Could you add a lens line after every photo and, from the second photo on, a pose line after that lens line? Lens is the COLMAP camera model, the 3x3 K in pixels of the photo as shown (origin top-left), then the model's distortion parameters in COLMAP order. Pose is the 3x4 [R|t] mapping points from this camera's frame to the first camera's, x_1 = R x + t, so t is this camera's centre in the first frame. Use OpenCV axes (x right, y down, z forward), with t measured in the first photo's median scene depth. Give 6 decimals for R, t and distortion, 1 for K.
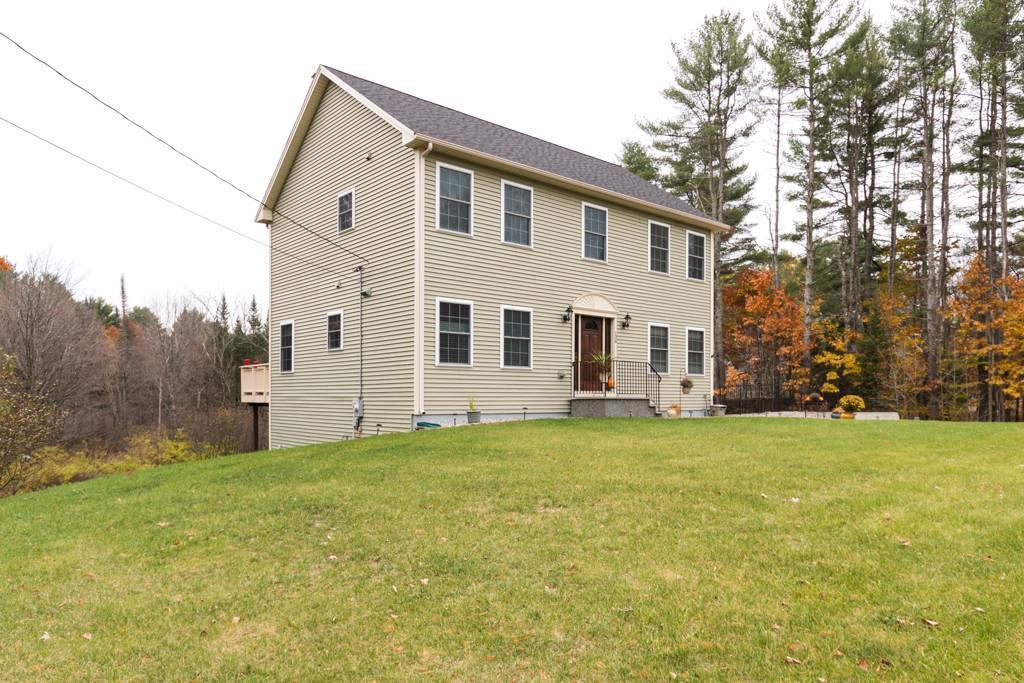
lens RADIAL K [[683.1, 0, 512.9], [0, 683.1, 340.0], [0, 0, 1]] dist [-0.000576, 0.000088]
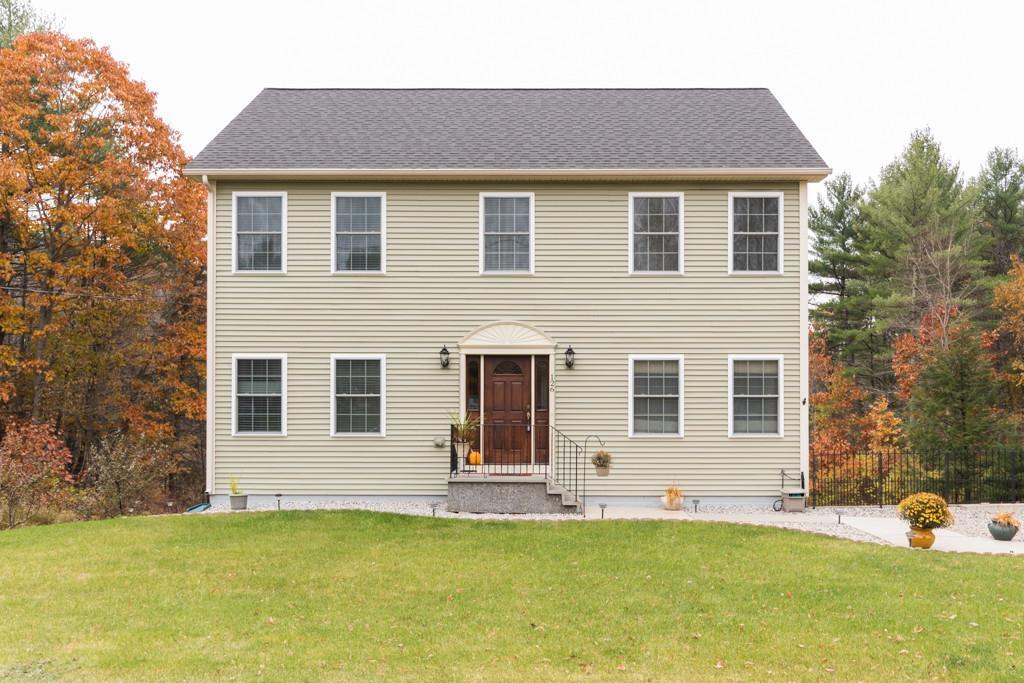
lens RADIAL K [[682.0, 0, 514.1], [0, 682.0, 424.0], [0, 0, 1]] dist [-0.003625, -0.000329]
pose [[0.753085, -0.049201, -0.656081, 0.597349], [0.054445, 0.998440, -0.012380, 0.044921], [0.655667, -0.026398, 0.754589, 0.515231]]
